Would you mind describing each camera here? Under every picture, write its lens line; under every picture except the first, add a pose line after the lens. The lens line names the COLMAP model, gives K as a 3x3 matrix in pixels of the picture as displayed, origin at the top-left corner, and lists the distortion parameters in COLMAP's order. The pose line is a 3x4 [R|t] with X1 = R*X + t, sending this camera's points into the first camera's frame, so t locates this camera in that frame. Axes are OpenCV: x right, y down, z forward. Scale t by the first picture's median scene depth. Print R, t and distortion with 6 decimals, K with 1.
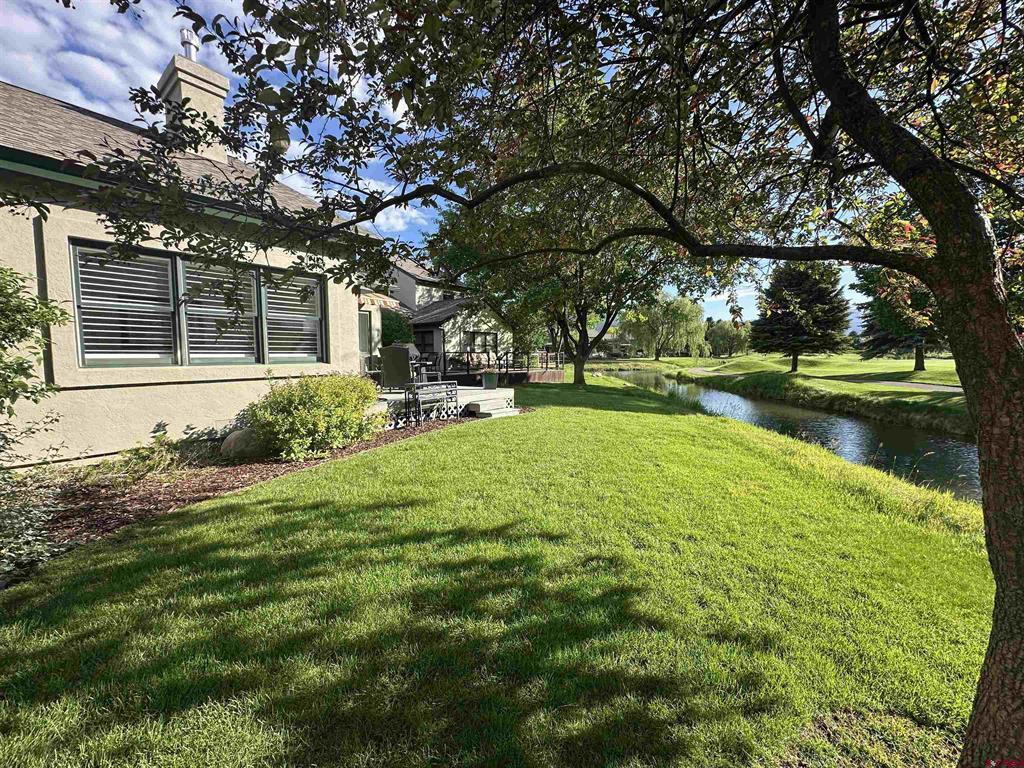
lens RADIAL K [[404.9, 0, 509.8], [0, 404.9, 381.1], [0, 0, 1]] dist [-0.003893, 0.000091]
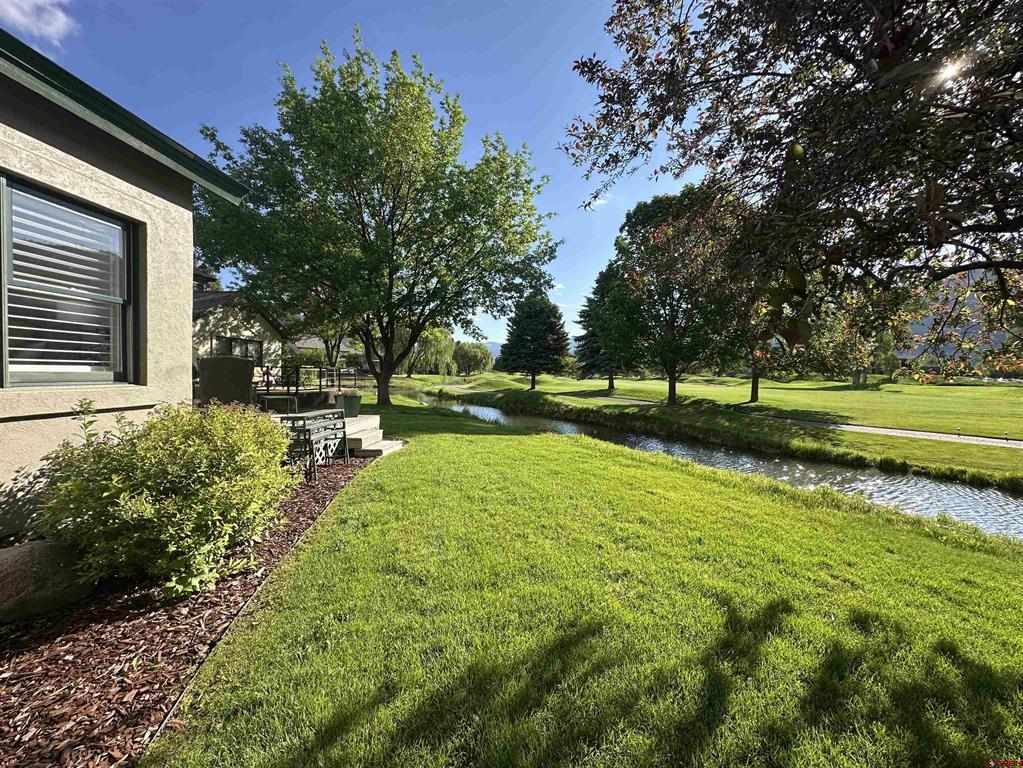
lens RADIAL K [[413.2, 0, 512.4], [0, 413.2, 388.4], [0, 0, 1]] dist [-0.014212, -0.000419]
pose [[0.823808, 0.000844, 0.566869, -0.192591], [0.012607, 0.999724, -0.019809, -0.011871], [-0.566729, 0.023465, 0.823570, 0.146097]]
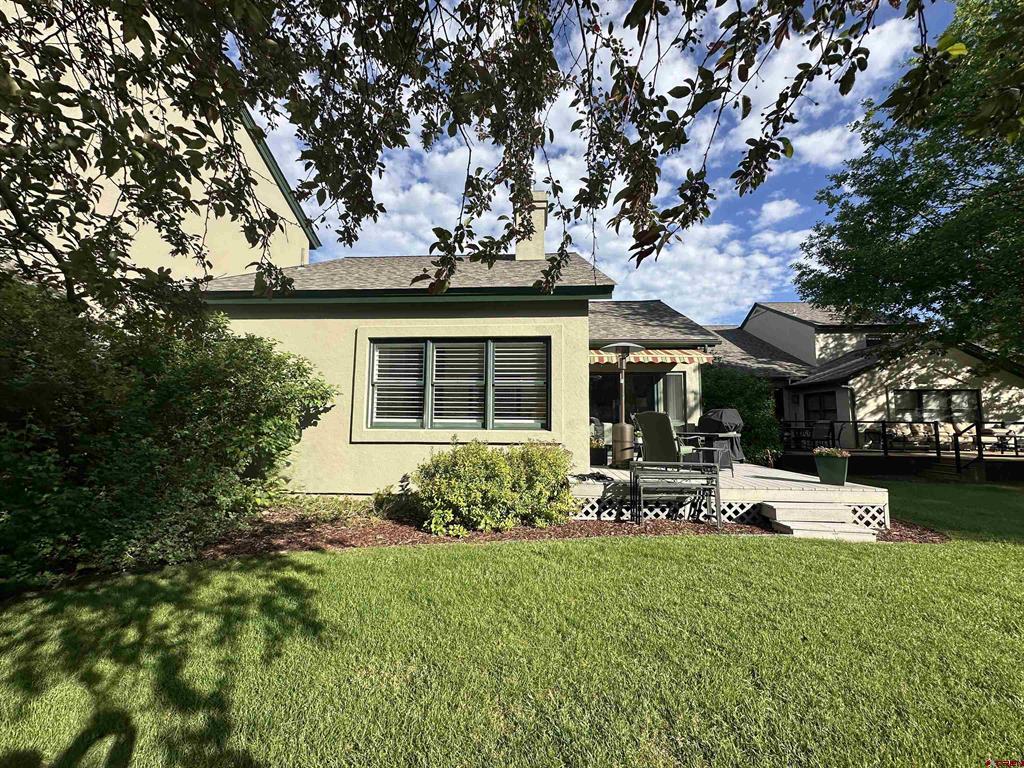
lens RADIAL K [[404.9, 0, 504.8], [0, 404.9, 383.3], [0, 0, 1]] dist [-0.003893, 0.000091]
pose [[0.565830, -0.066111, -0.821868, 0.139202], [-0.067565, 0.989710, -0.126129, -0.015552], [0.821749, 0.126896, 0.555541, 0.219669]]
